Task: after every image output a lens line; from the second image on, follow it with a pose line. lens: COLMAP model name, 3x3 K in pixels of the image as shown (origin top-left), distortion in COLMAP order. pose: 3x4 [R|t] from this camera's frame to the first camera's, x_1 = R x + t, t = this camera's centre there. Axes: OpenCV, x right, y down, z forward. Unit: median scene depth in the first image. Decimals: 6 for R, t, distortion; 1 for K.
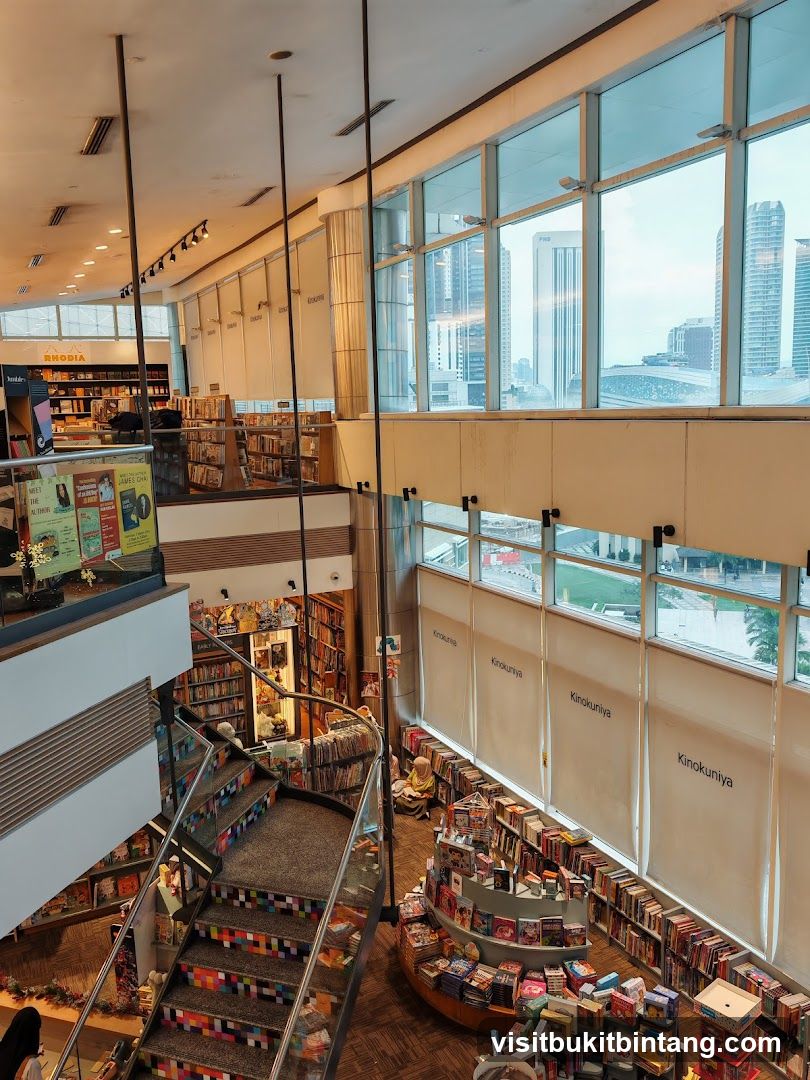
lens RADIAL K [[859.7, 0, 405.0], [0, 859.7, 540.0], [0, 0, 1]] dist [-0.011964, -0.008659]
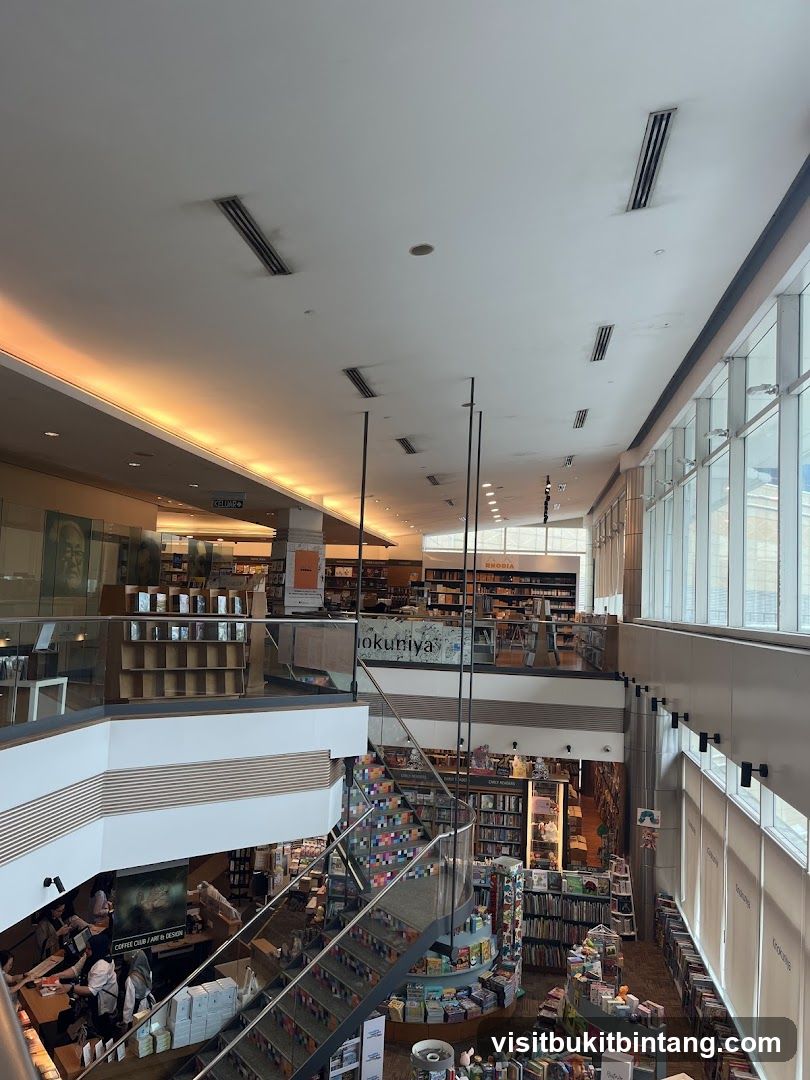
lens RADIAL K [[802.6, 0, 405.0], [0, 802.6, 540.0], [0, 0, 1]] dist [0.002776, 0.001346]
pose [[0.807371, 0.016826, -0.589804, 0.388217], [-0.155903, 0.970153, -0.185736, 0.011689], [0.569074, 0.241910, 0.785897, -0.154554]]
